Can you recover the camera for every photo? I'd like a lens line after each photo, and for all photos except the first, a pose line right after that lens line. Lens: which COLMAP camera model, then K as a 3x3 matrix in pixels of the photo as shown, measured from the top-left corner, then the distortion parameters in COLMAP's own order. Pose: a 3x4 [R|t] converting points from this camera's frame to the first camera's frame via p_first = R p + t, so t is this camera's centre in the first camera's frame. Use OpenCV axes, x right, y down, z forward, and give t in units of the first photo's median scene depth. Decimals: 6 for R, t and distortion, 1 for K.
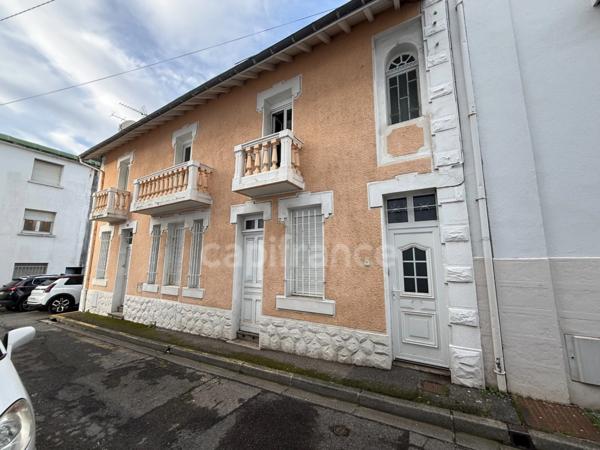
lens RADIAL K [[240.1, 0, 301.7], [0, 240.1, 226.2], [0, 0, 1]] dist [0.001207, 0.000420]
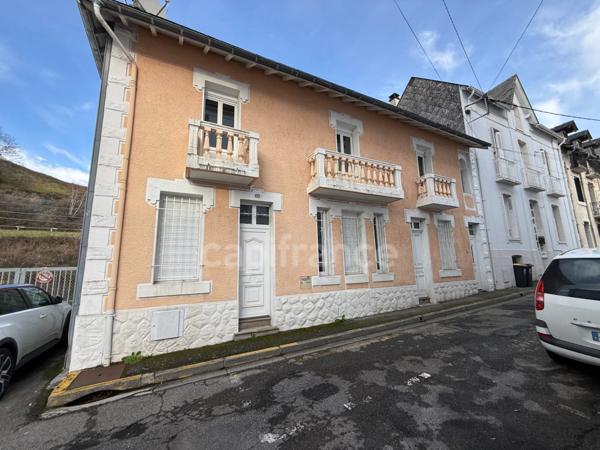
lens RADIAL K [[240.1, 0, 301.8], [0, 240.1, 223.1], [0, 0, 1]] dist [0.001207, 0.000420]
pose [[0.533298, 0.120270, 0.837334, -1.773664], [-0.104893, 0.991604, -0.075622, 0.160531], [-0.839399, -0.047501, 0.541436, 0.774711]]
